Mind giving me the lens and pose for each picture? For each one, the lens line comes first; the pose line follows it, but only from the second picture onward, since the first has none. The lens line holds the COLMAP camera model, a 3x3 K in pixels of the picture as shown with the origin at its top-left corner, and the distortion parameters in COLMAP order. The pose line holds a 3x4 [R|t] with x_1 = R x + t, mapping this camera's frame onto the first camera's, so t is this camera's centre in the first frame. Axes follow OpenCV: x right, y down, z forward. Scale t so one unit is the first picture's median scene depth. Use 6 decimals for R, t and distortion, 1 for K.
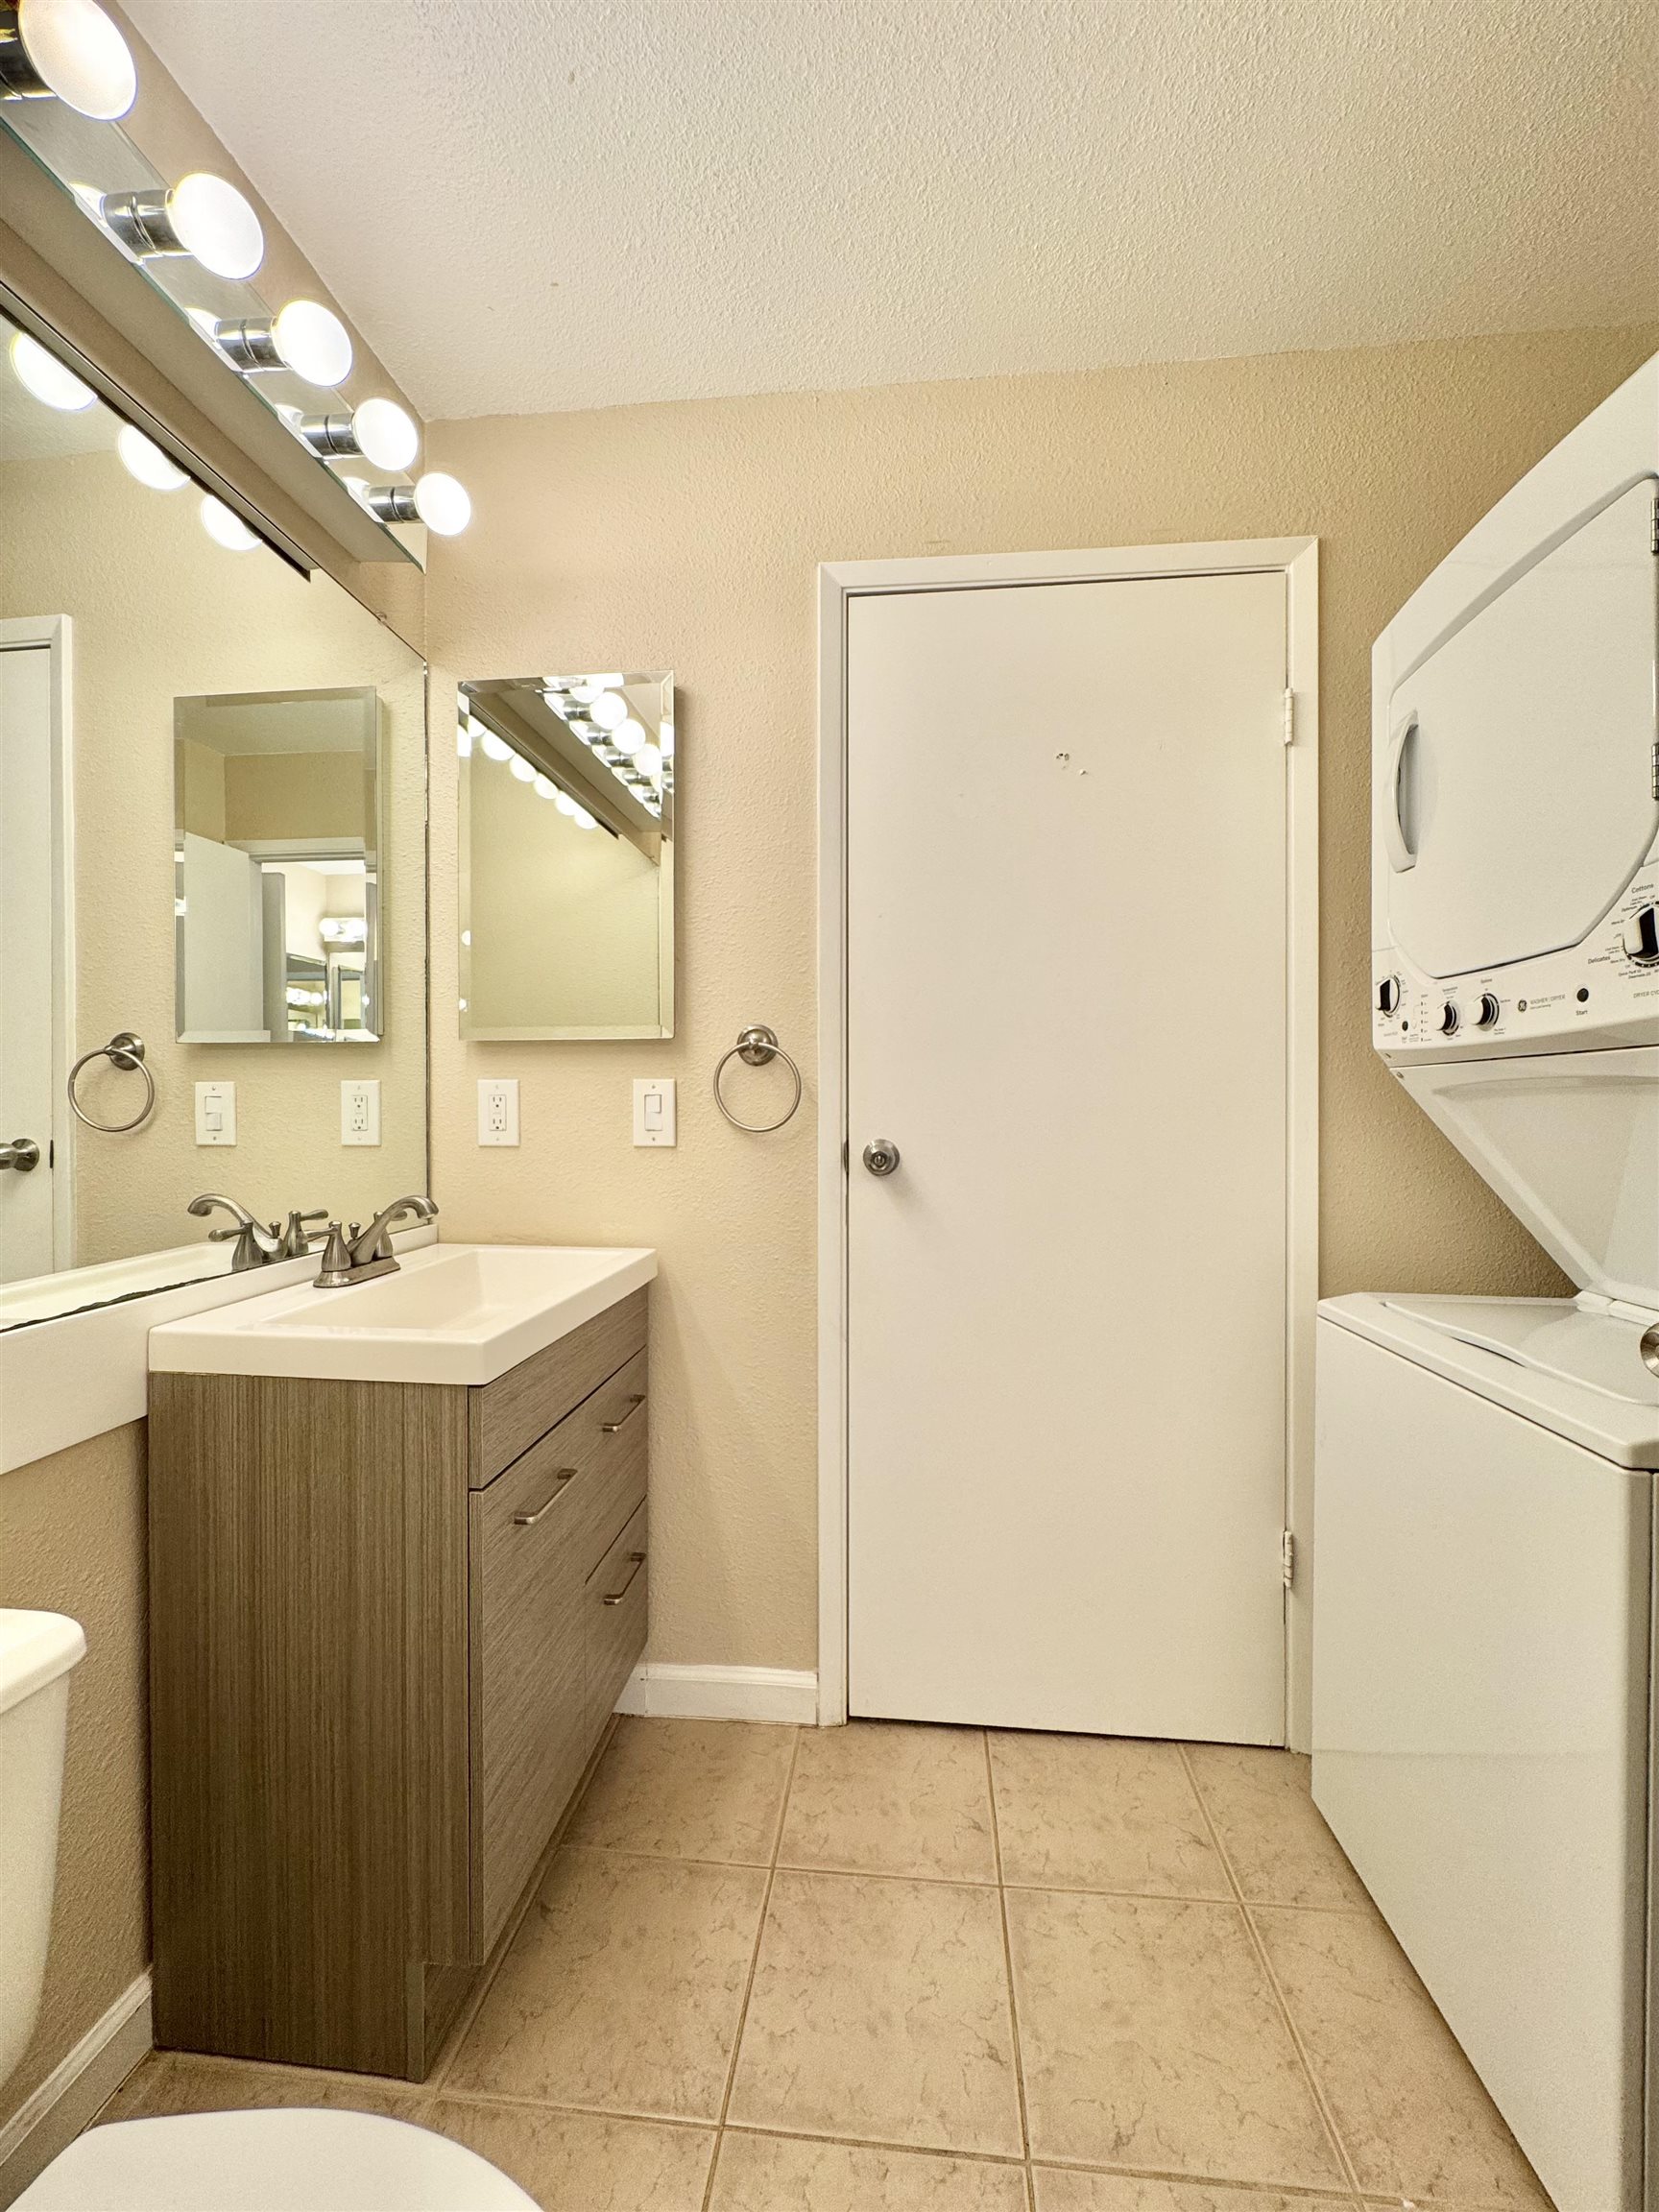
lens RADIAL K [[876.9, 0, 829.5], [0, 876.9, 1106.0], [0, 0, 1]] dist [-0.002068, -0.000021]
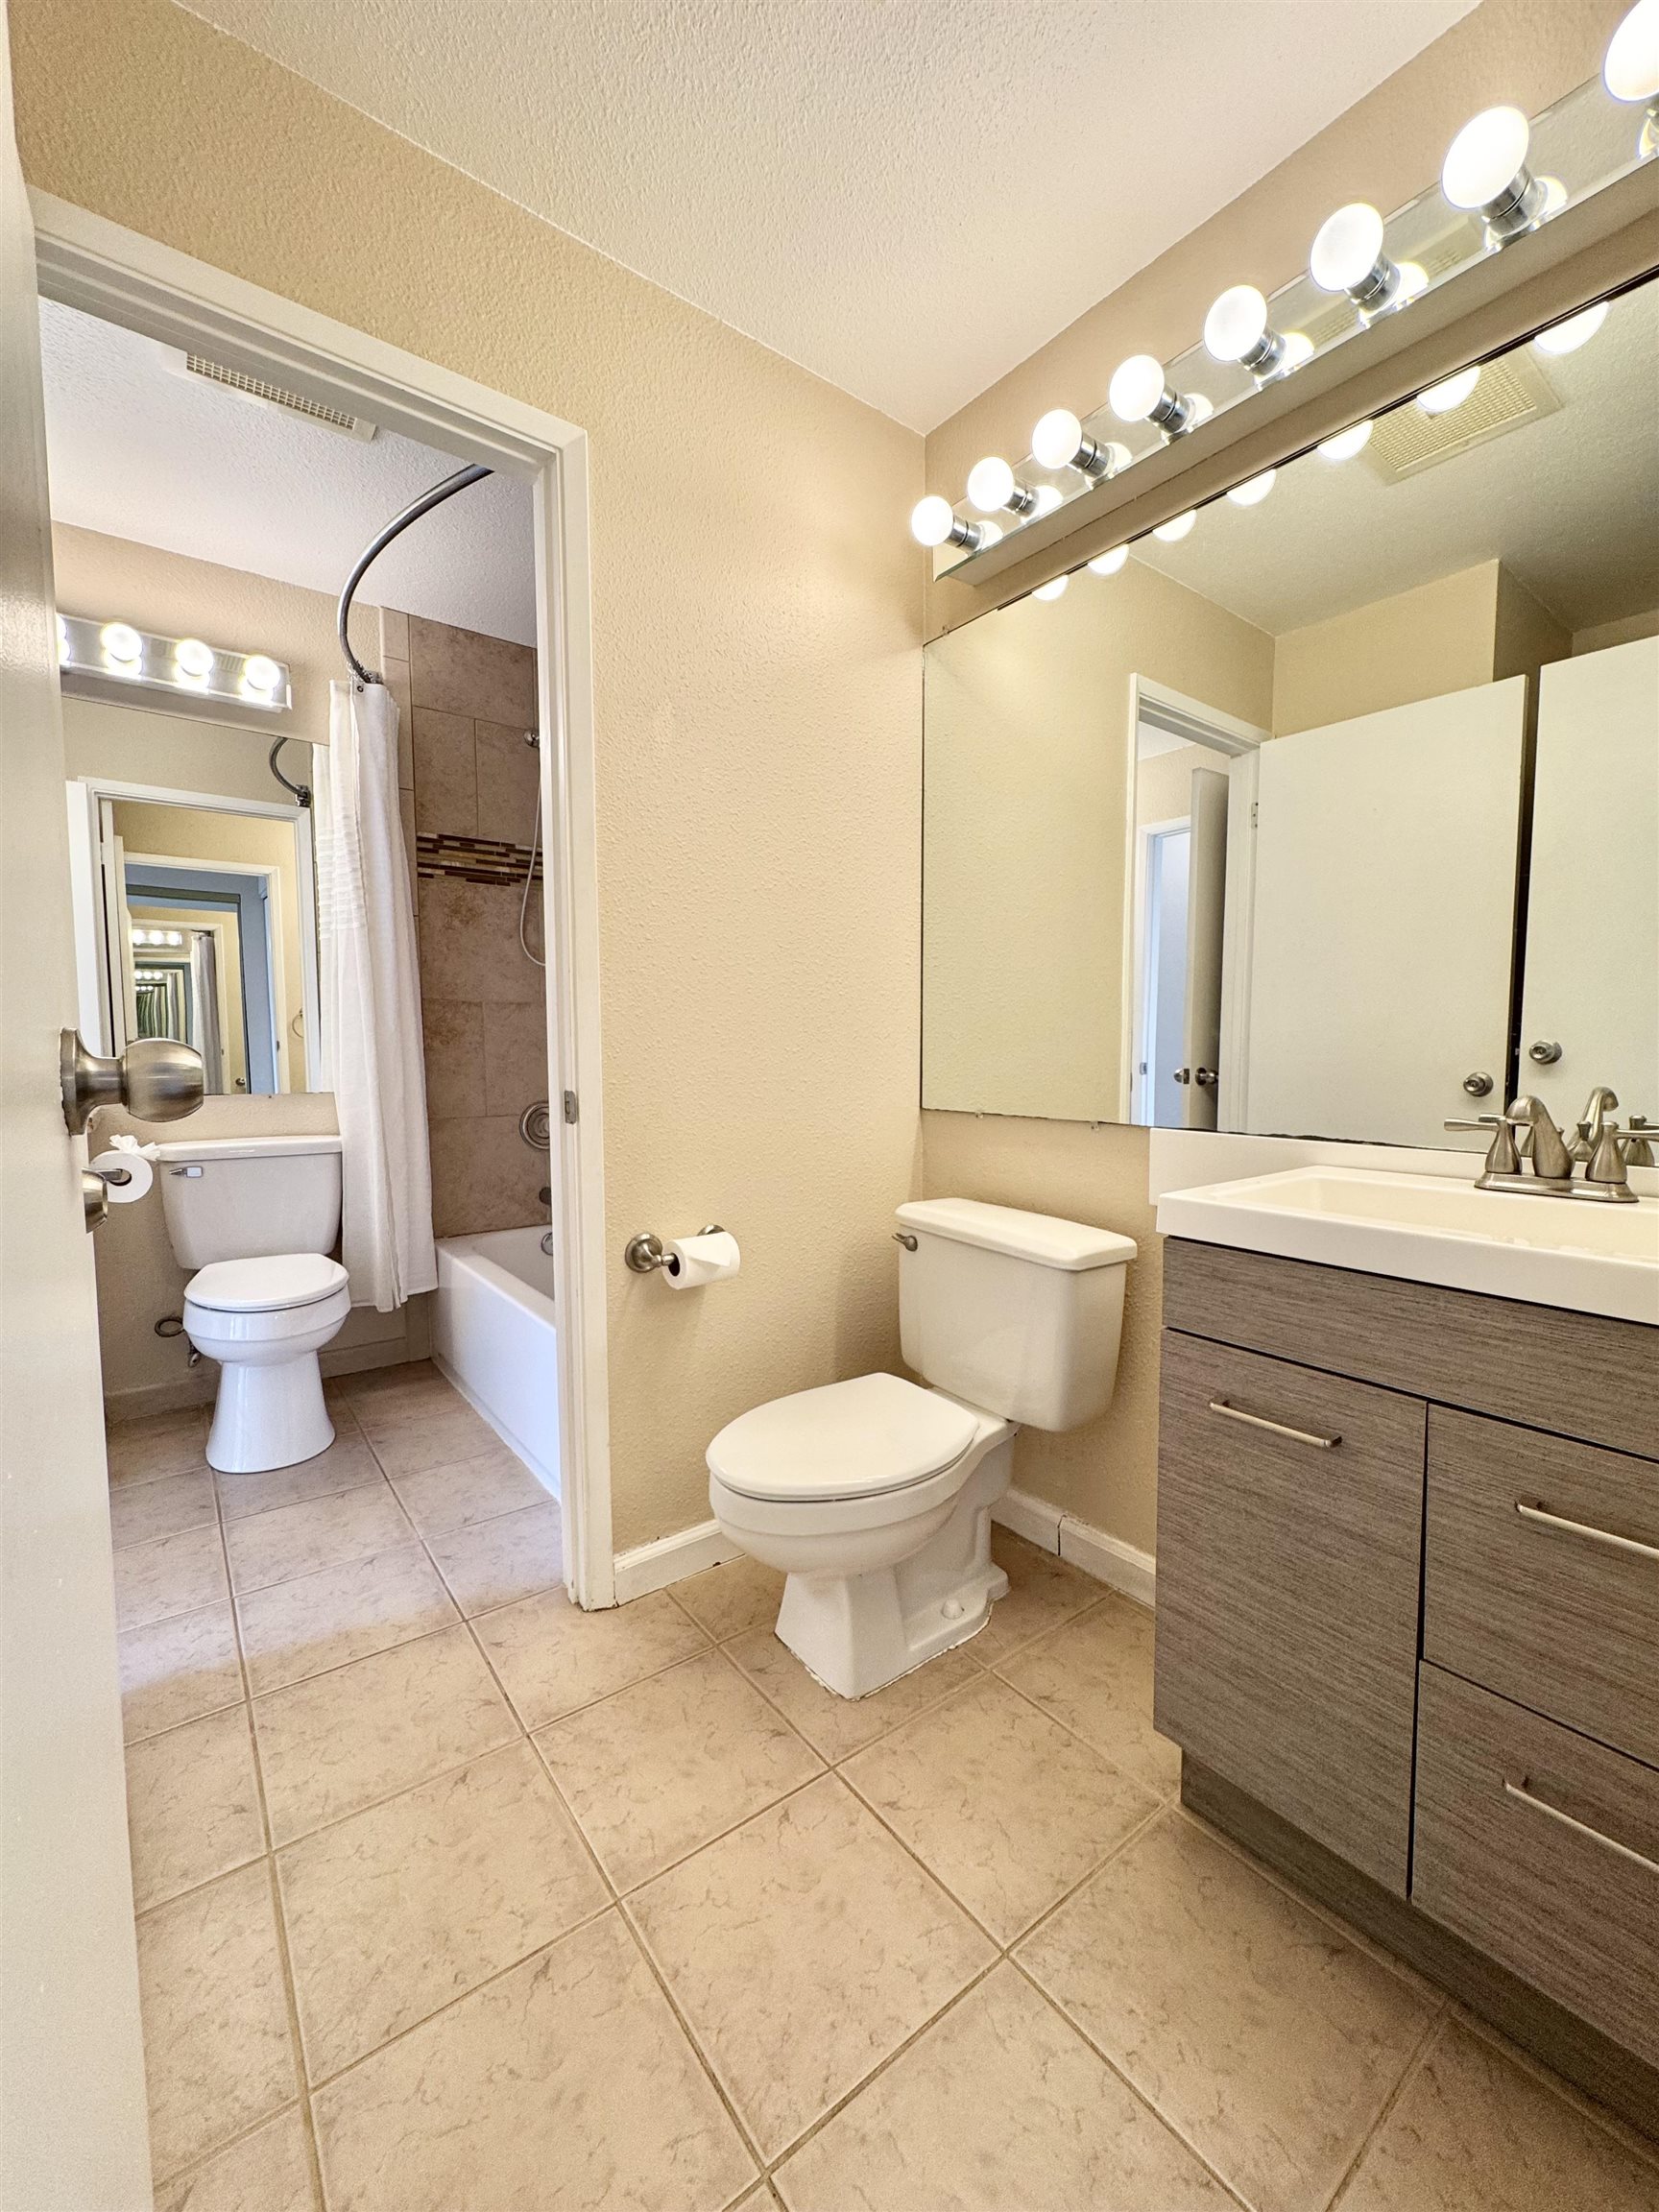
lens RADIAL K [[876.9, 0, 829.5], [0, 876.9, 1106.0], [0, 0, 1]] dist [-0.002068, -0.000021]
pose [[-0.722051, 0.051367, -0.689930, 0.444696], [0.000377, 0.997269, 0.073854, 0.046703], [0.691839, 0.053067, -0.720099, 0.985386]]
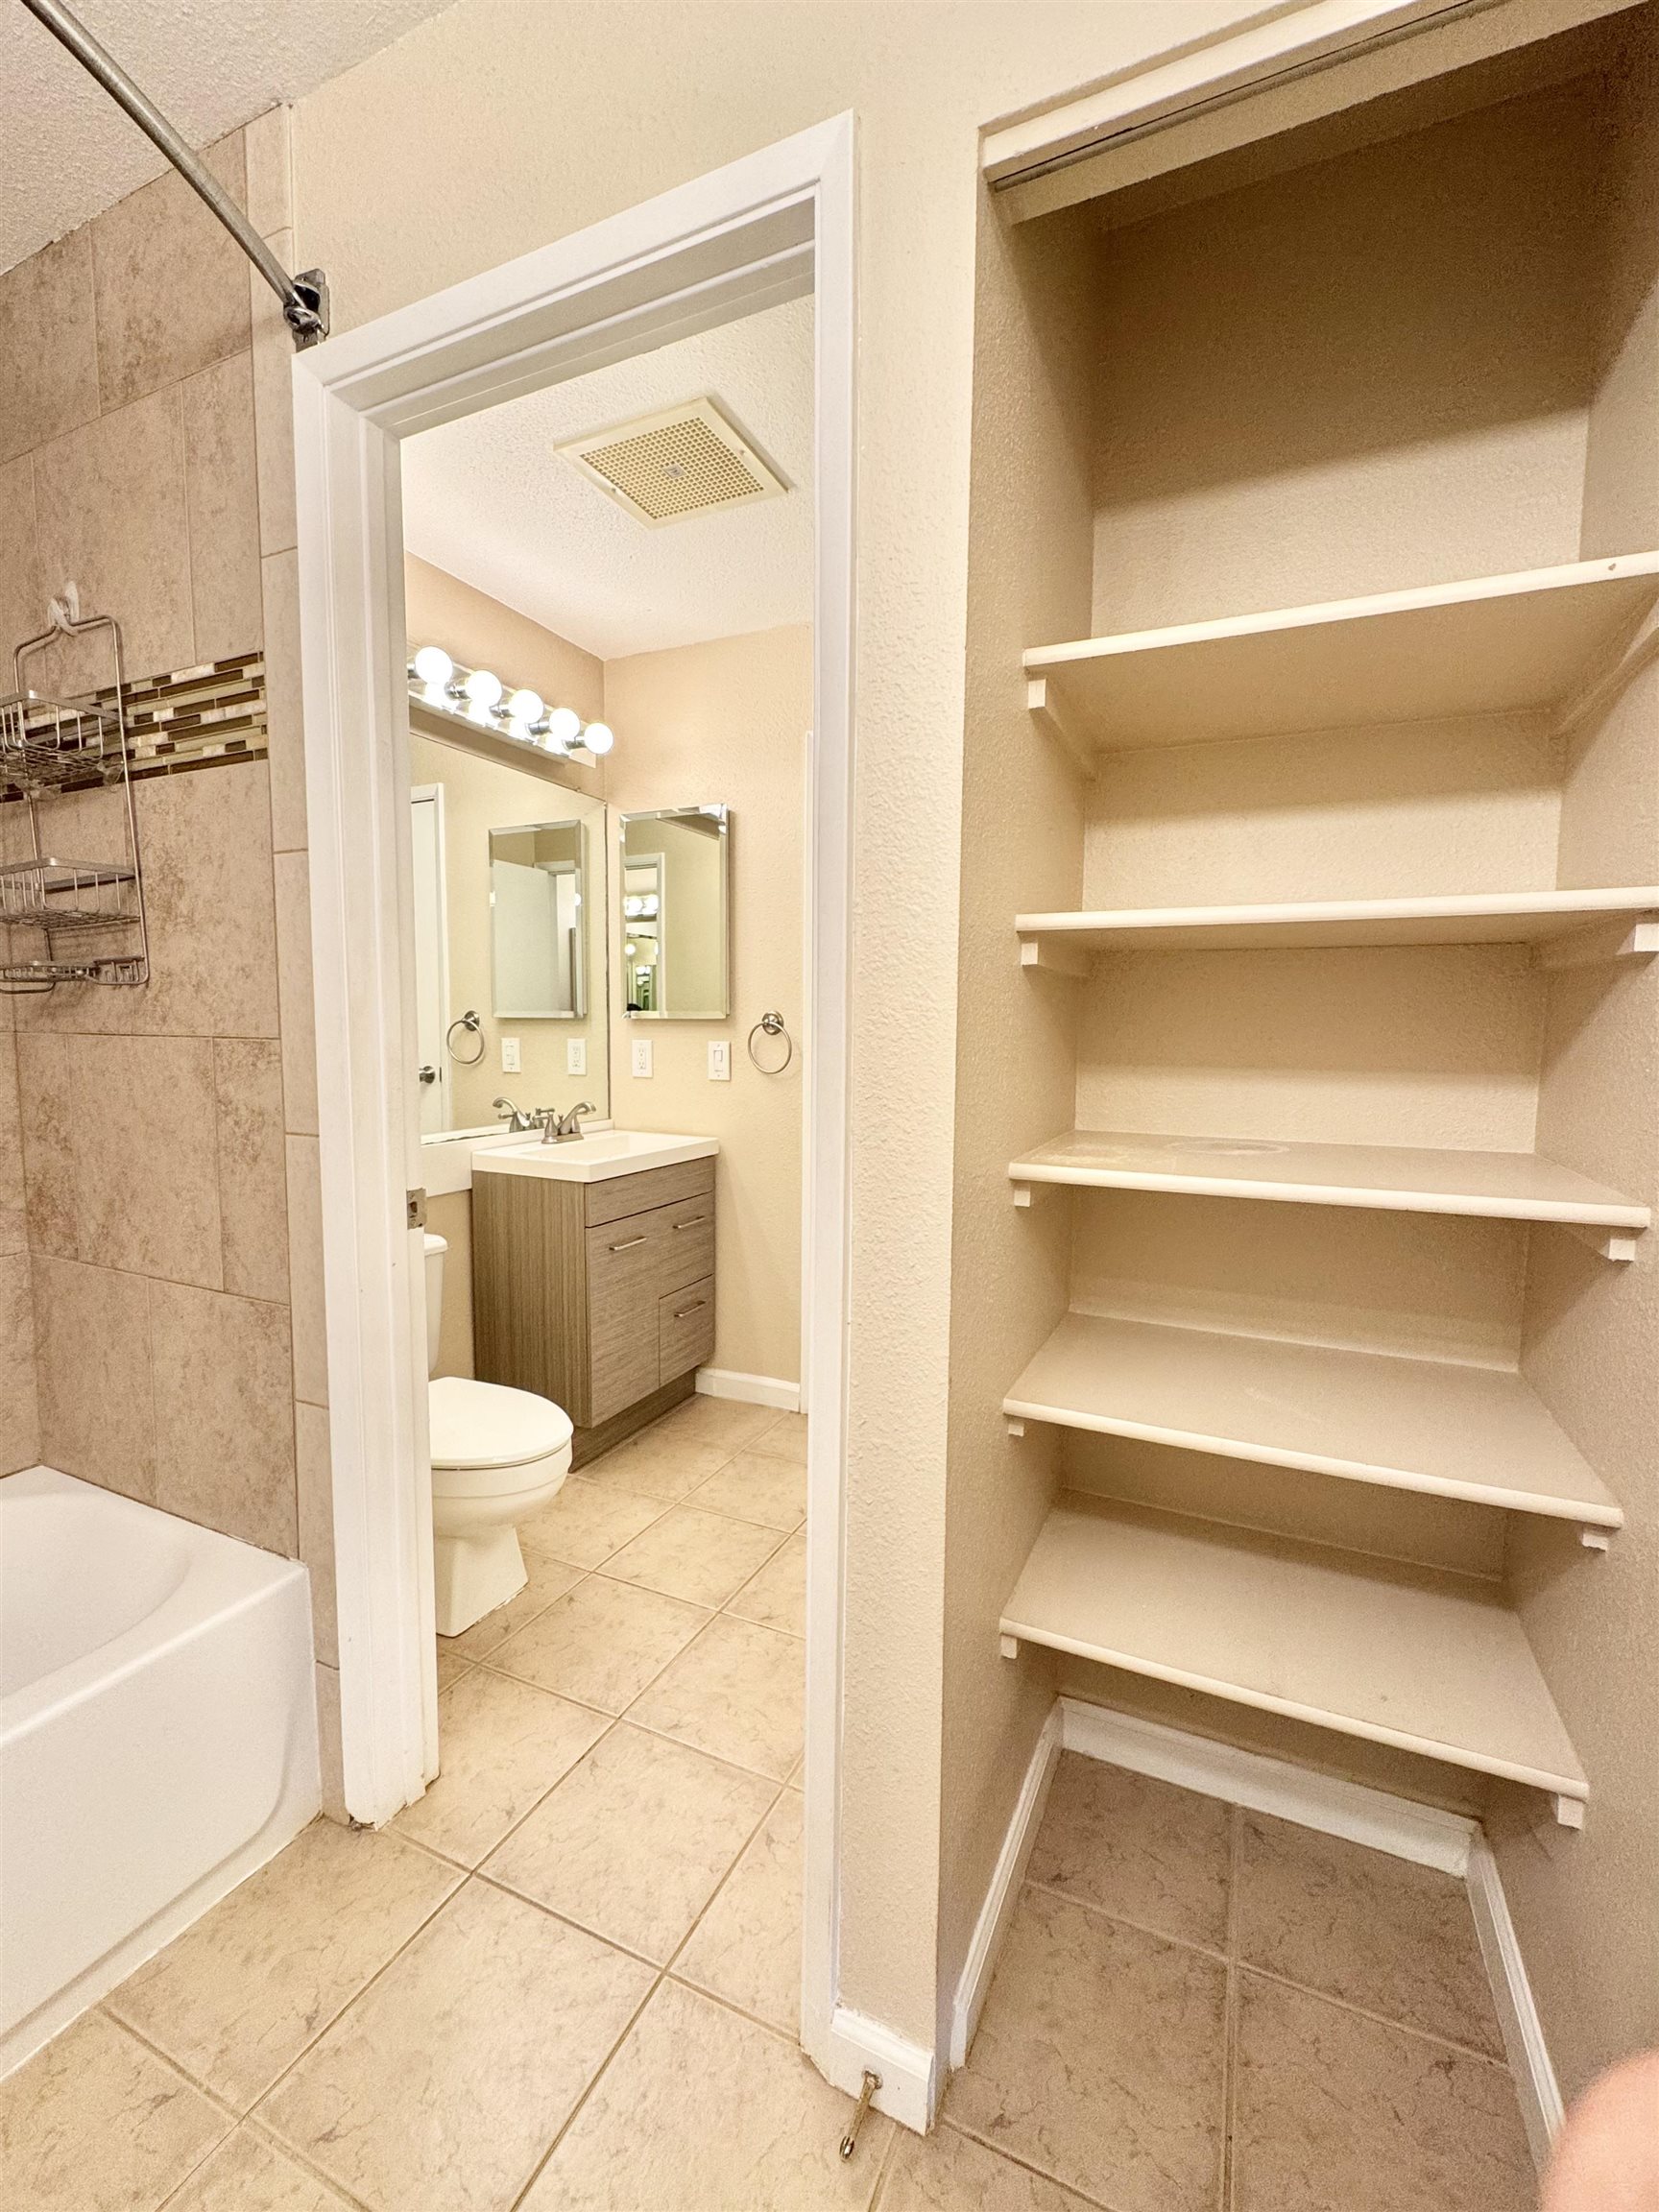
lens RADIAL K [[914.1, 0, 829.5], [0, 914.1, 1106.0], [0, 0, 1]] dist [-0.002717, 0.000129]
pose [[0.945081, 0.038735, -0.324534, 0.637607], [-0.013131, 0.996651, 0.080717, -0.055158], [0.326573, -0.072023, 0.942424, -0.685586]]
